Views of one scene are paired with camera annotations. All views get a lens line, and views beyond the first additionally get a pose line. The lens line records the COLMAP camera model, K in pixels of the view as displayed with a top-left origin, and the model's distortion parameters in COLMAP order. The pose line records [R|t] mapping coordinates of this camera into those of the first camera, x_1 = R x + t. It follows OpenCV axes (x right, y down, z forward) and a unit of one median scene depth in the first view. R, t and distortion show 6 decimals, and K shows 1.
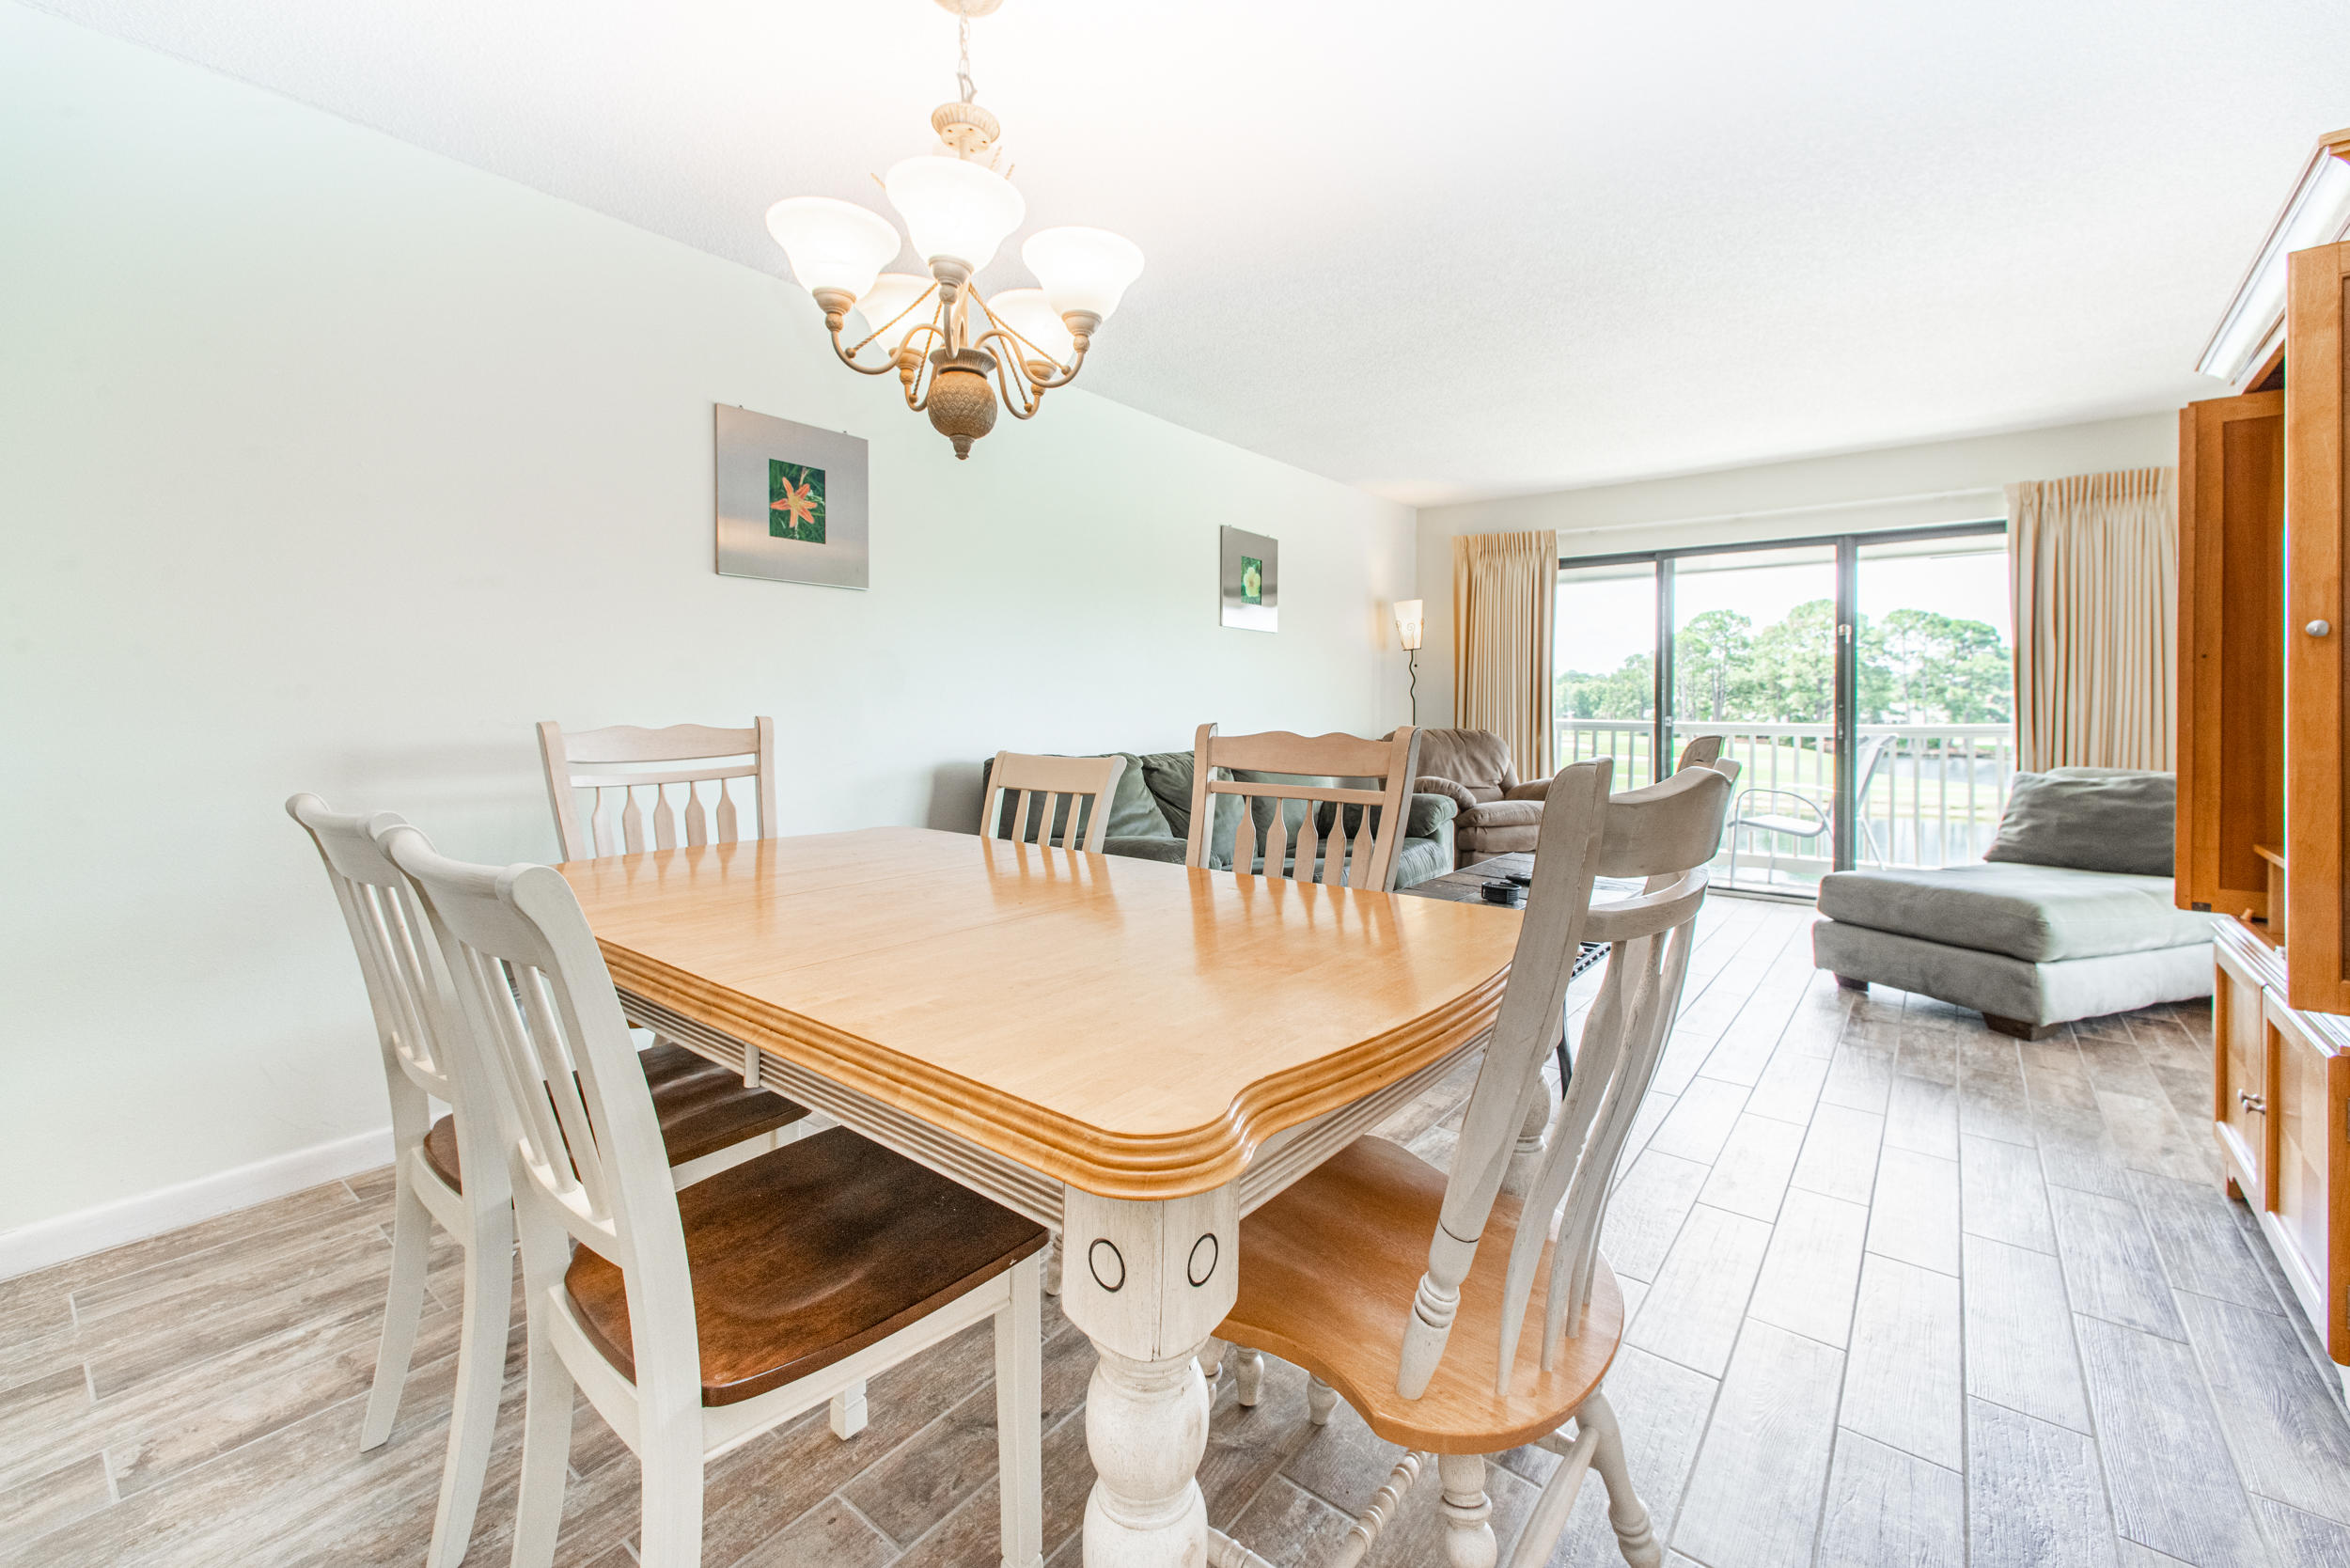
lens RADIAL K [[973.0, 0, 1195.8], [0, 973.0, 727.3], [0, 0, 1]] dist [0.003627, 0.000951]
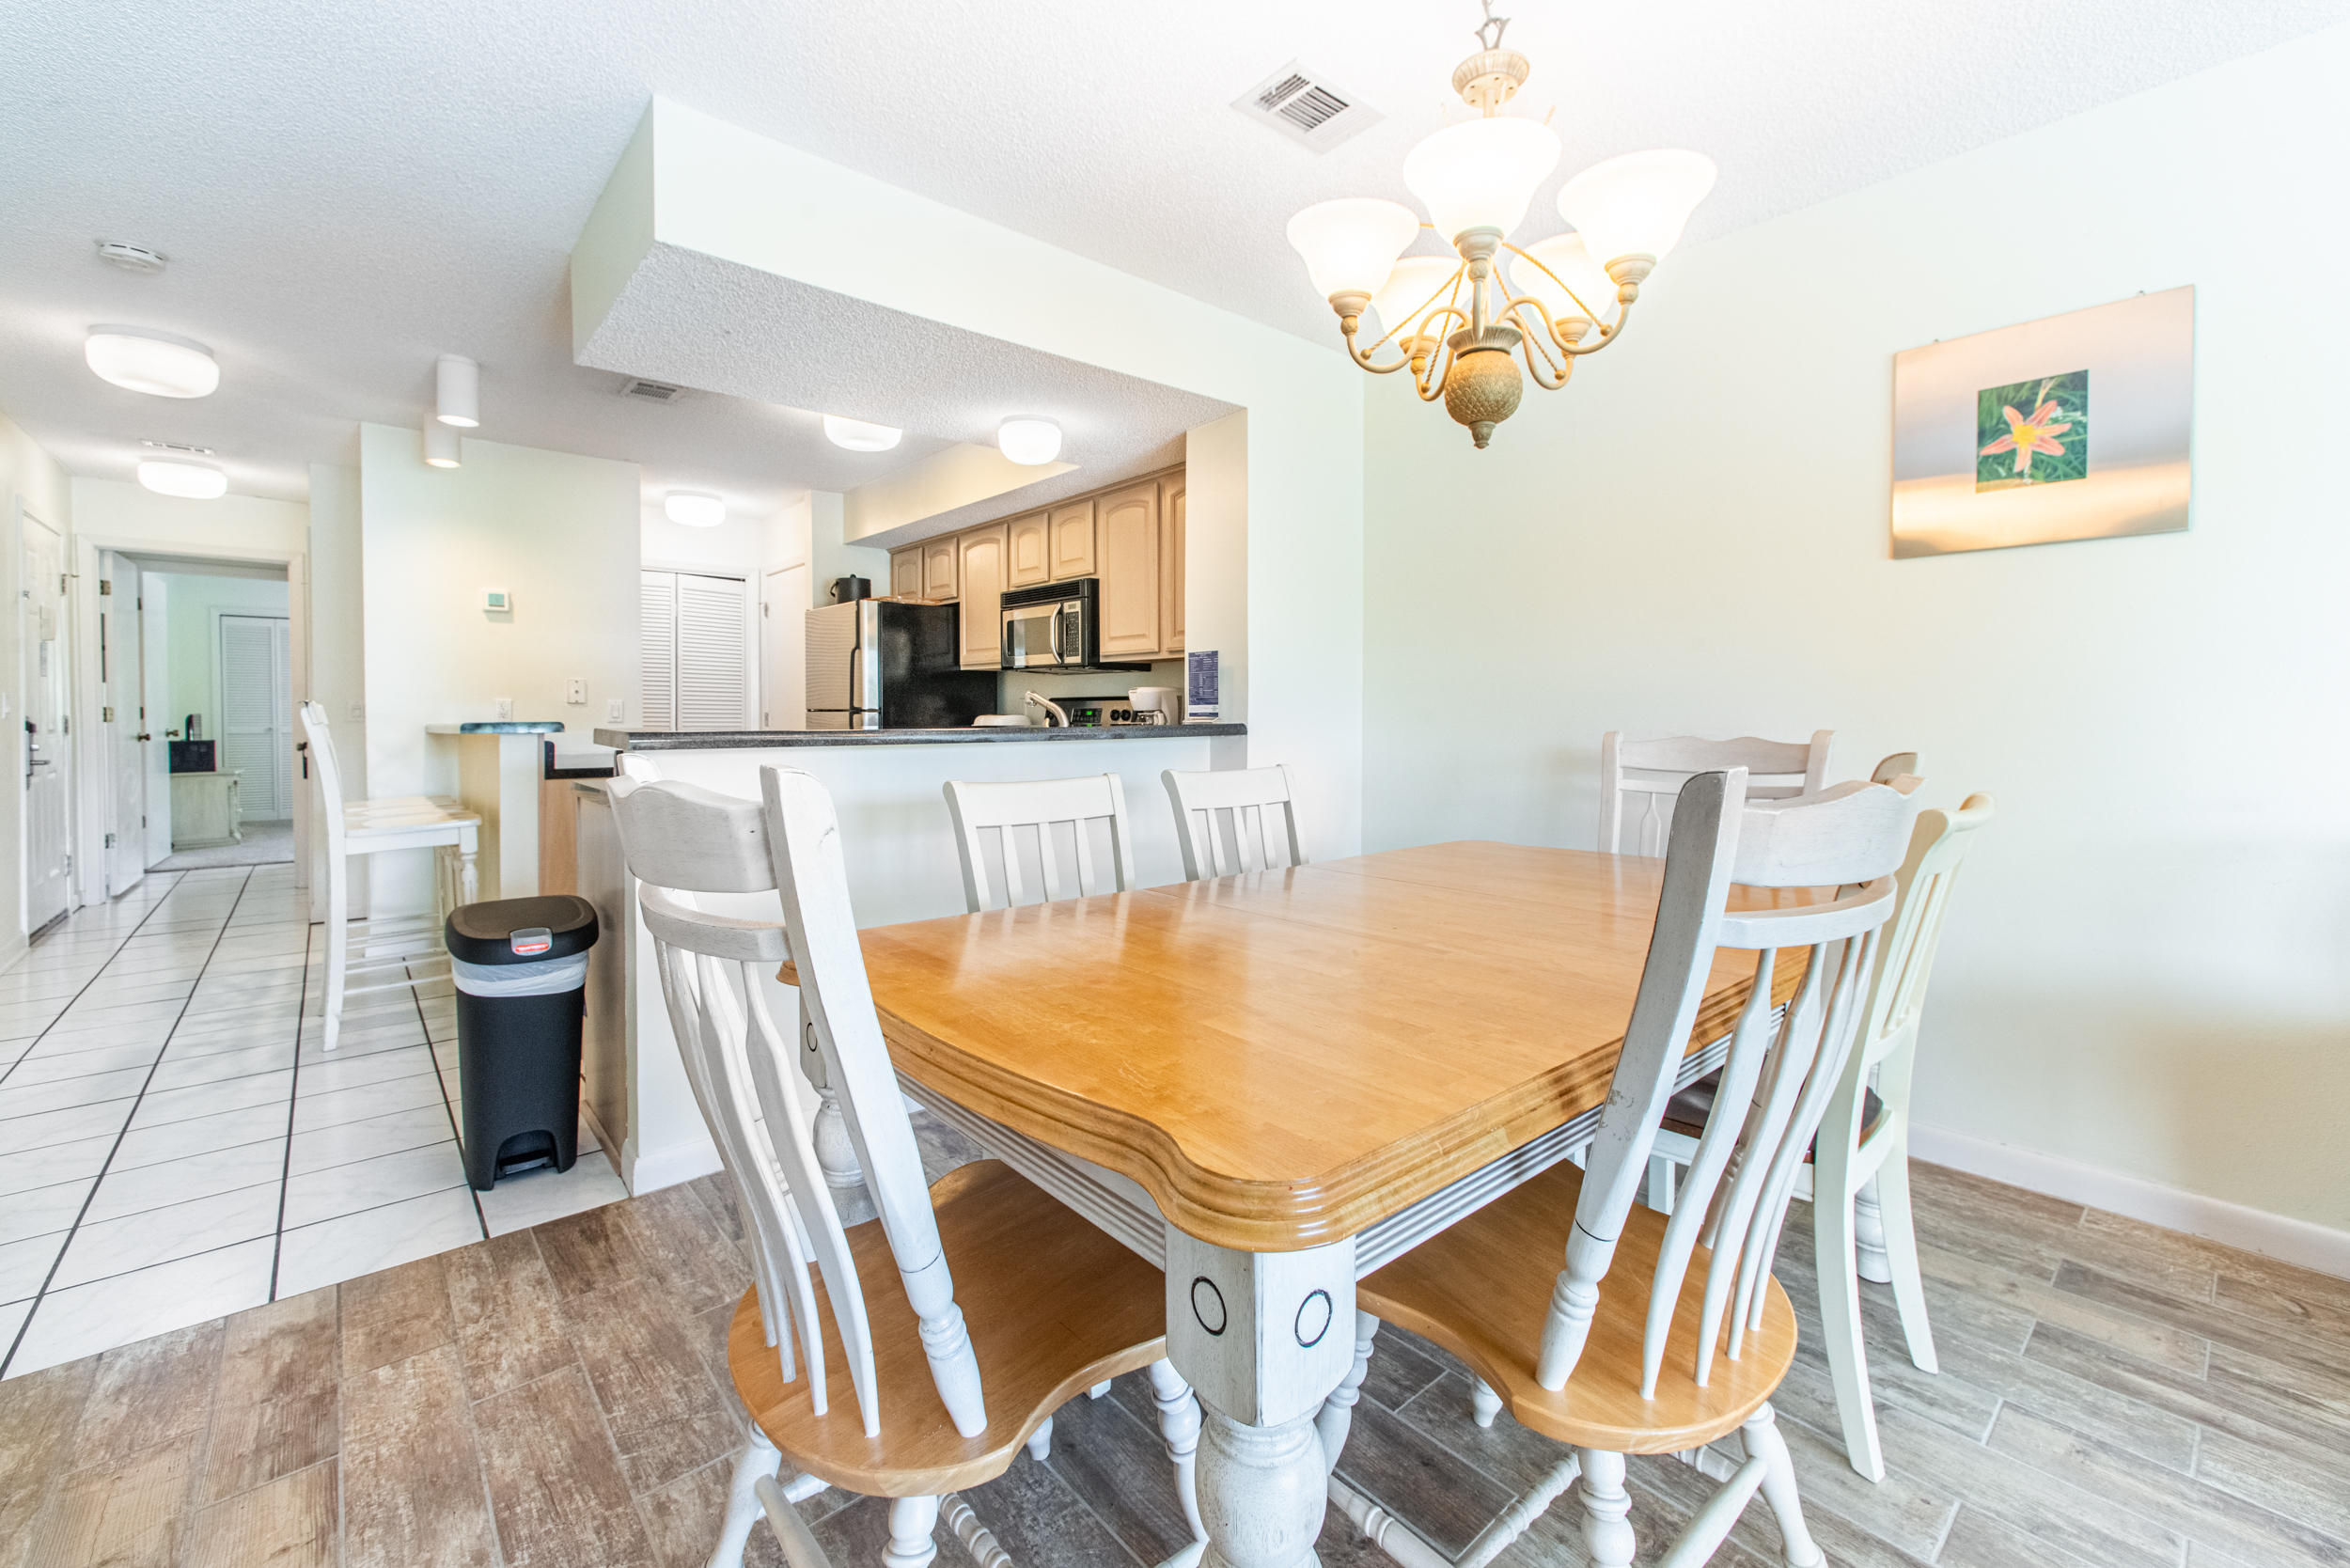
lens RADIAL K [[973.0, 0, 1162.0], [0, 973.0, 715.1], [0, 0, 1]] dist [0.003627, 0.000951]
pose [[-0.201493, -0.001439, -0.979489, 0.235596], [-0.023310, 0.999723, 0.003327, -0.006042], [0.979213, 0.023502, -0.201470, 0.290480]]
